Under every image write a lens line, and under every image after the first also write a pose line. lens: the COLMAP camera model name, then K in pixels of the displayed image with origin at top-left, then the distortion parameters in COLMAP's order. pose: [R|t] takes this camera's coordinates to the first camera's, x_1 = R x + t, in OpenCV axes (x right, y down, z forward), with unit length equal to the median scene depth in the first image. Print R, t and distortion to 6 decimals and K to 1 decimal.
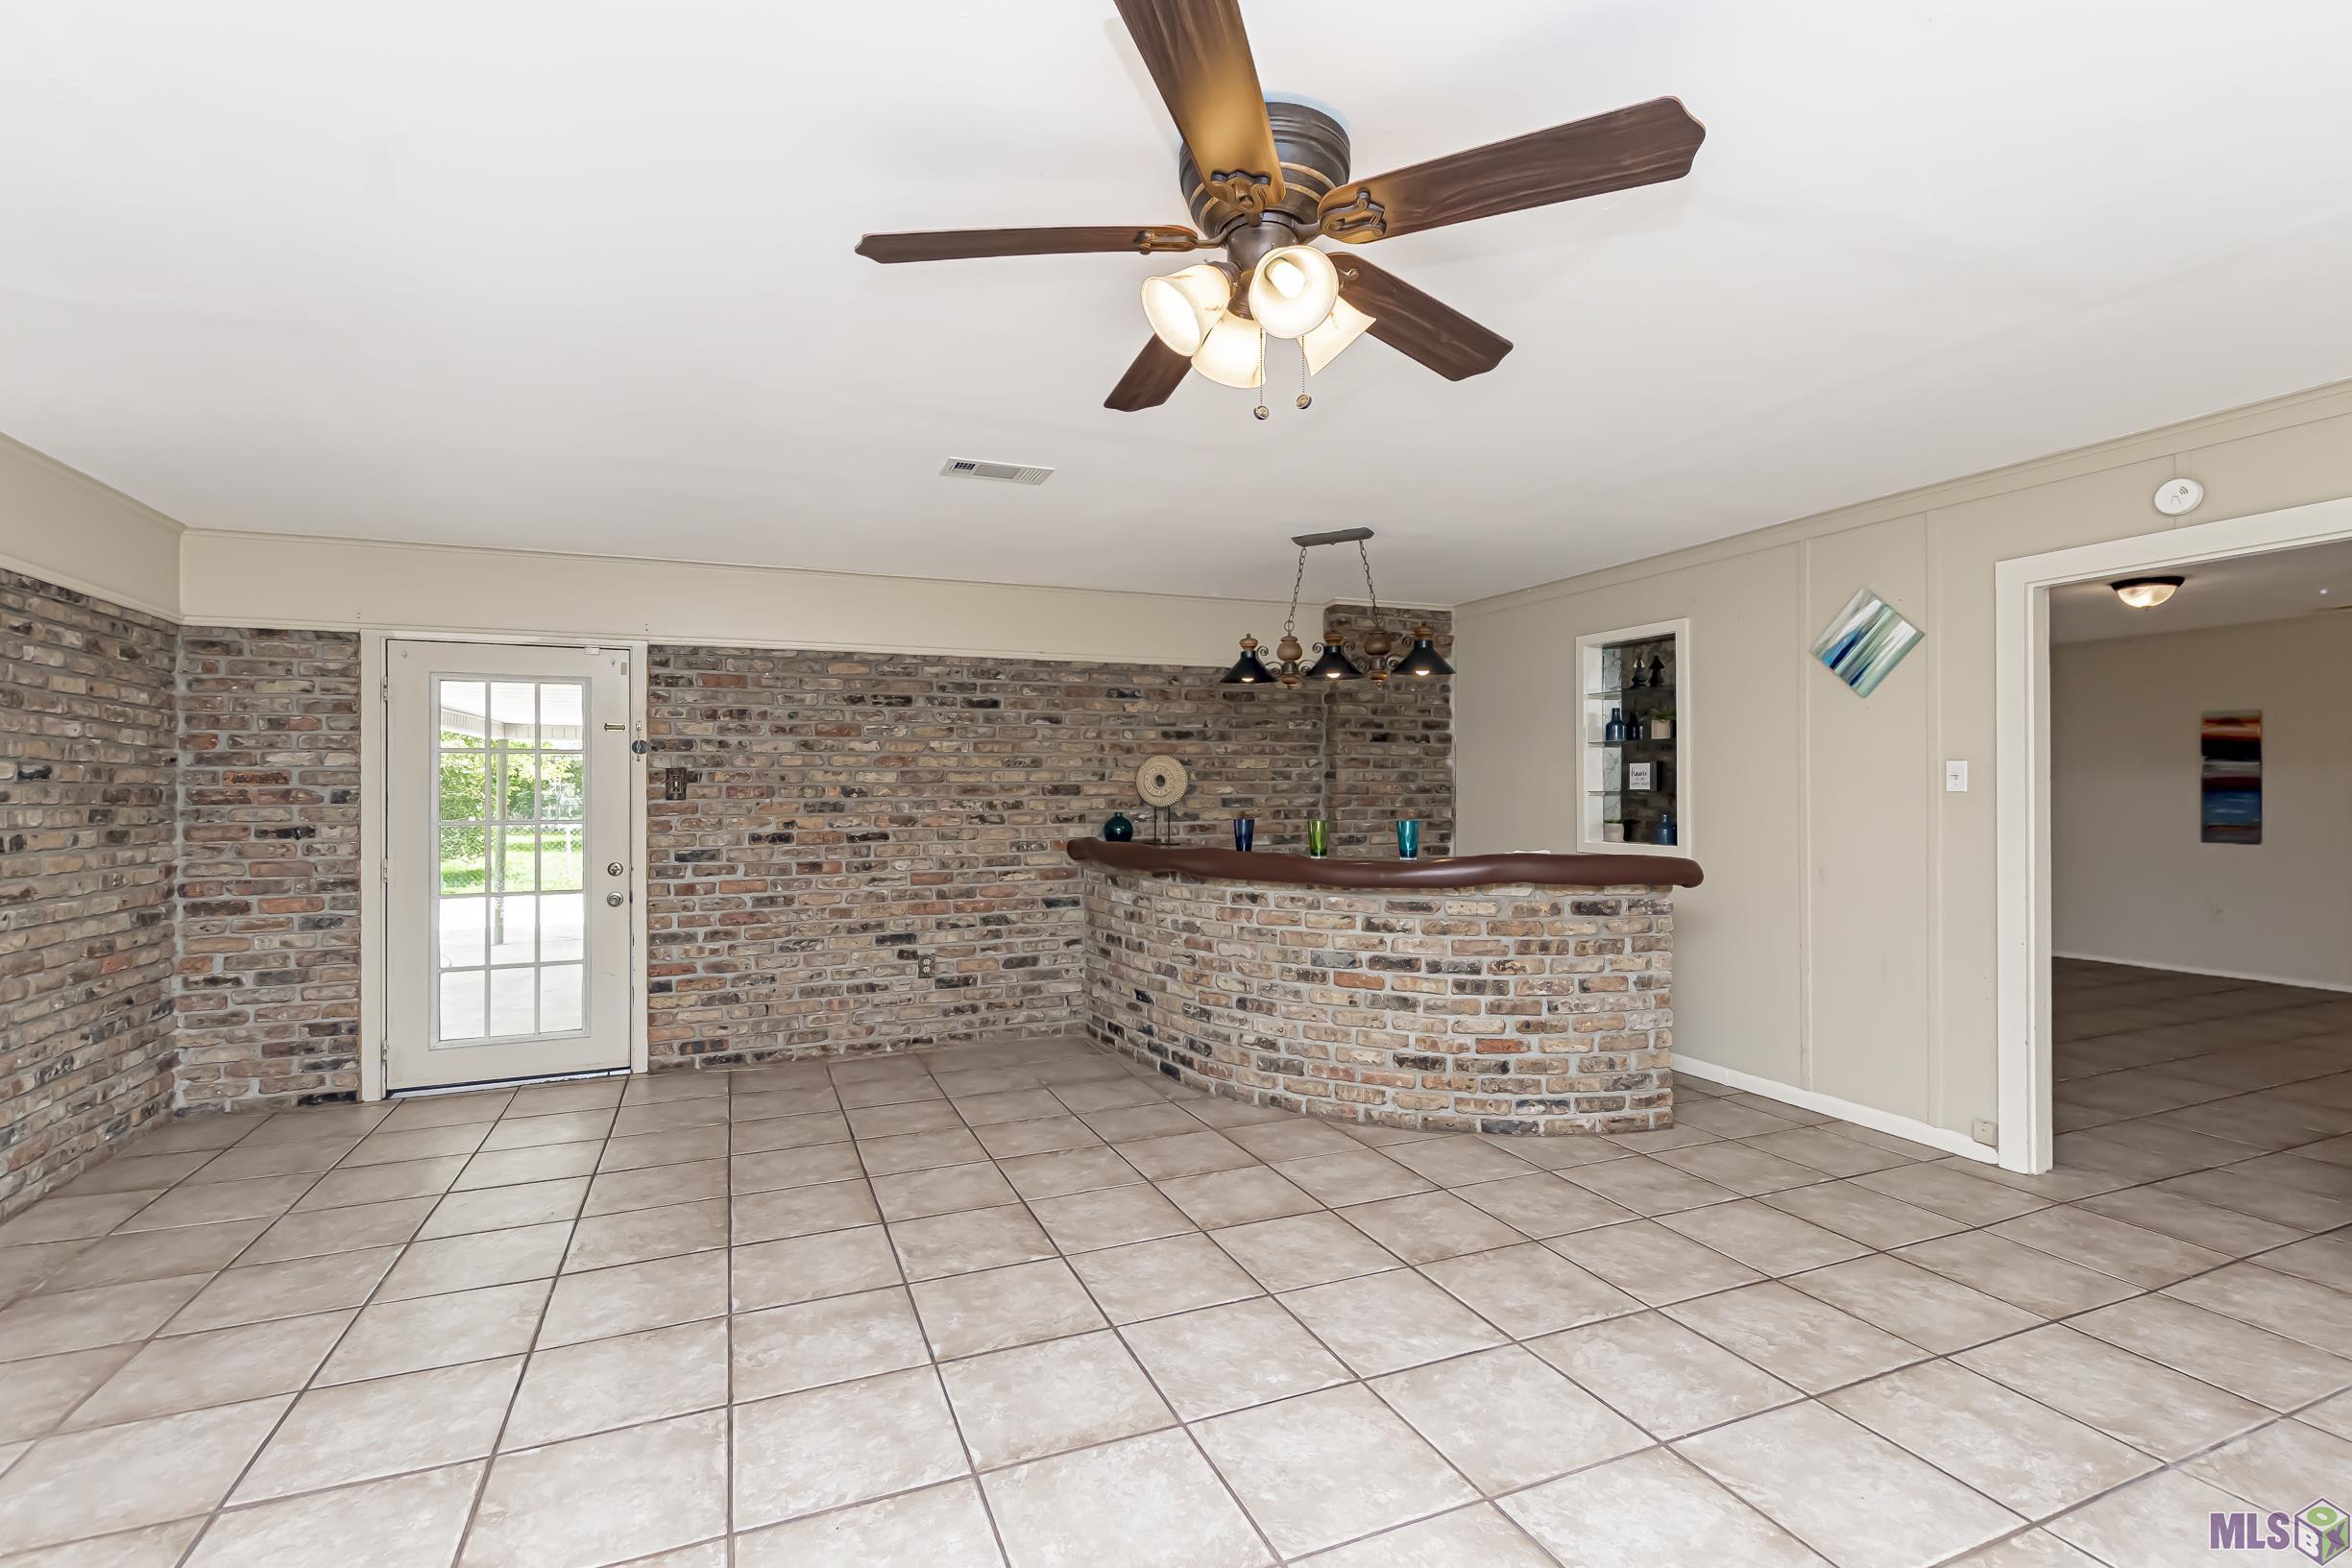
lens RADIAL K [[995.4, 0, 1072.5], [0, 995.4, 777.6], [0, 0, 1]] dist [0.000646, -0.000112]
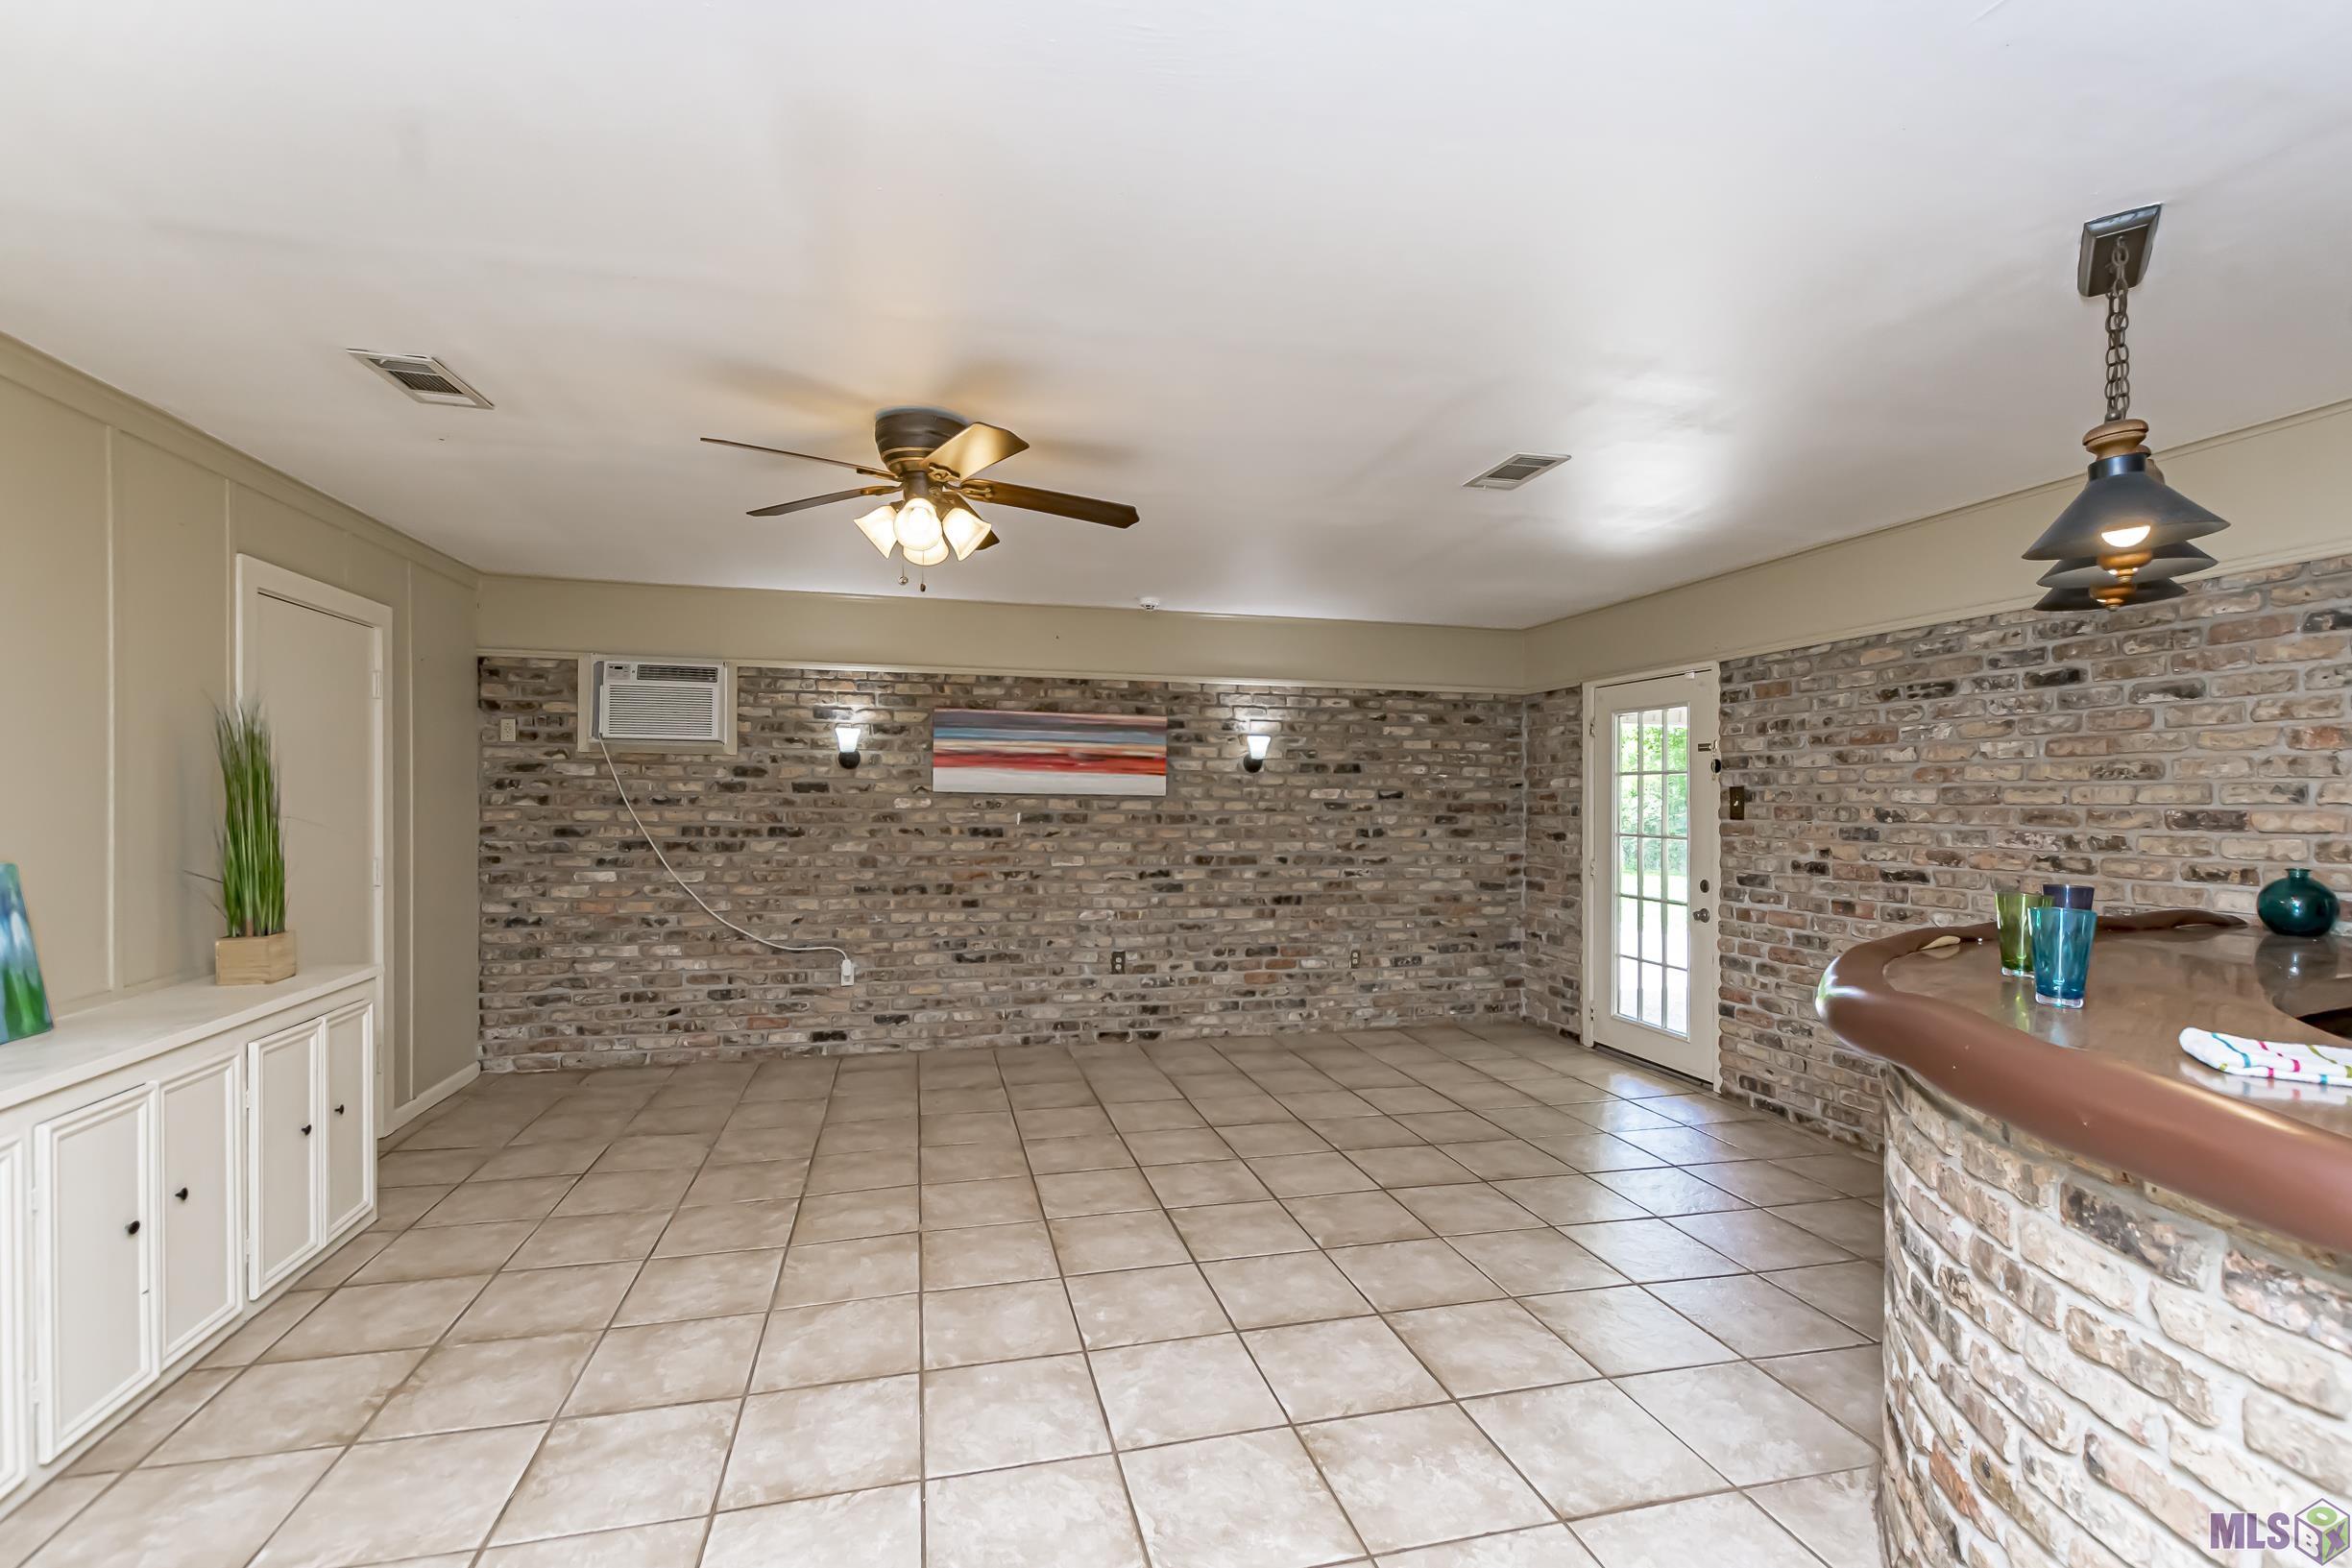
lens RADIAL K [[1056.1, 0, 1176.0], [0, 1056.1, 784.0], [0, 0, 1]] dist [-0.000621, -0.001682]
pose [[-0.088481, -0.009050, -0.996037, 0.652629], [0.008518, 0.999915, -0.009842, -0.006637], [0.996041, -0.009355, -0.088396, 0.541588]]
